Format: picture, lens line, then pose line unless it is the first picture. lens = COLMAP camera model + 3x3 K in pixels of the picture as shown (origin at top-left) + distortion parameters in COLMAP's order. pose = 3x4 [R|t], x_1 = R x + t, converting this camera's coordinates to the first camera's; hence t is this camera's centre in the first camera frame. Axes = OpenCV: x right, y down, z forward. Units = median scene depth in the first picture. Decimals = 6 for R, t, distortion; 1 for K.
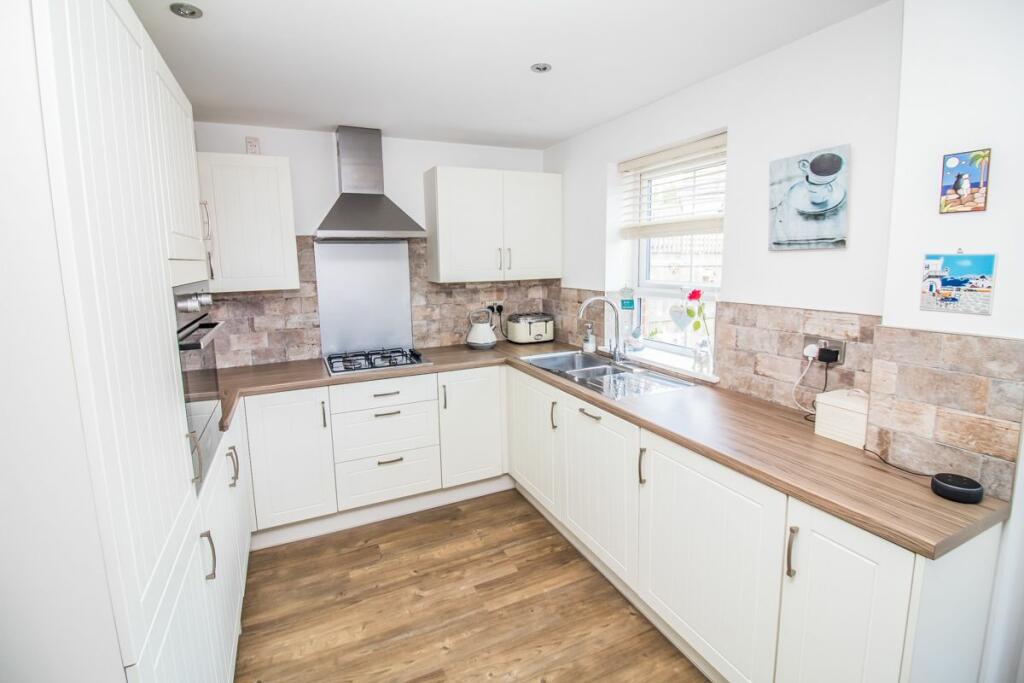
lens RADIAL K [[476.0, 0, 503.2], [0, 476.0, 321.0], [0, 0, 1]] dist [-0.002171, -0.005896]
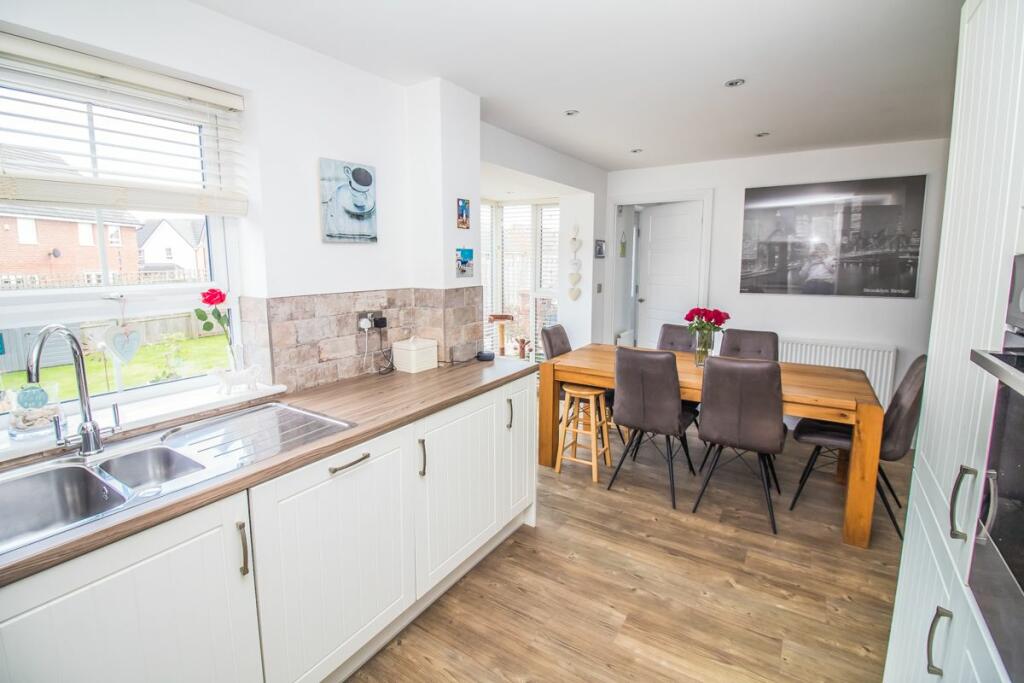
lens RADIAL K [[476.0, 0, 503.7], [0, 476.0, 320.6], [0, 0, 1]] dist [-0.002171, -0.005896]
pose [[-0.537182, -0.087734, 0.838891, -0.478951], [0.123370, 0.975707, 0.181042, -0.101848], [-0.834395, 0.200746, -0.513309, 1.061583]]
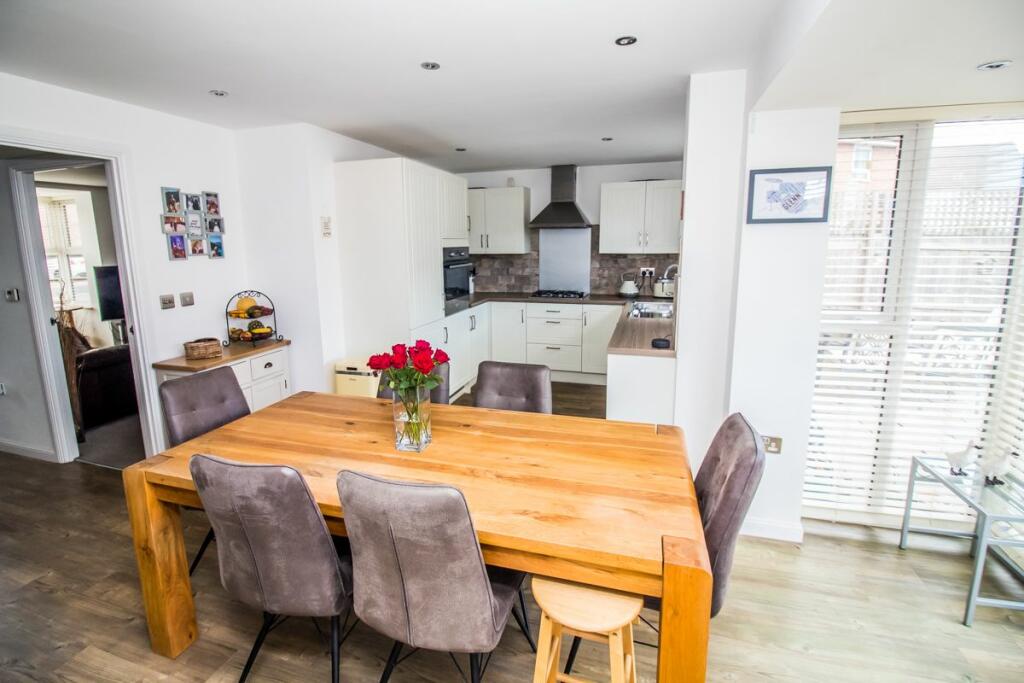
lens RADIAL K [[476.0, 0, 515.6], [0, 476.0, 321.6], [0, 0, 1]] dist [-0.002171, -0.005896]
pose [[0.754500, 0.120234, -0.645193, 1.016051], [-0.091100, 0.992745, 0.078467, 0.070969], [0.649947, -0.000426, 0.759980, -0.613901]]
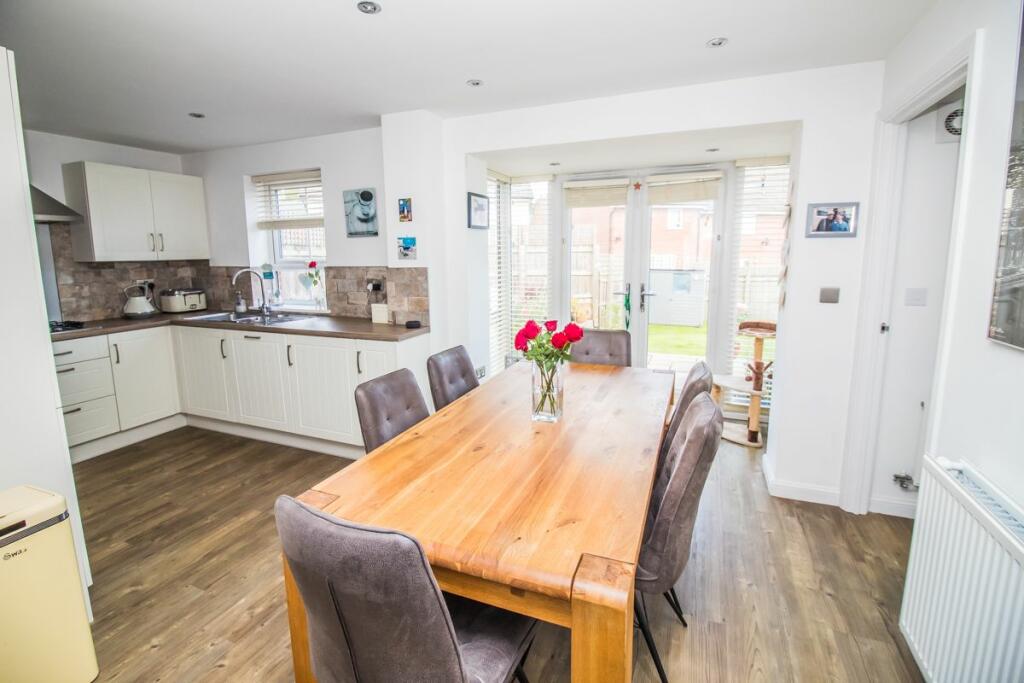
lens RADIAL K [[476.0, 0, 500.7], [0, 476.0, 320.7], [0, 0, 1]] dist [-0.002171, -0.005896]
pose [[0.743518, -0.086515, 0.663096, -0.237610], [0.085114, 0.995774, 0.034483, 0.146556], [-0.663277, 0.030800, 0.747740, -0.704197]]
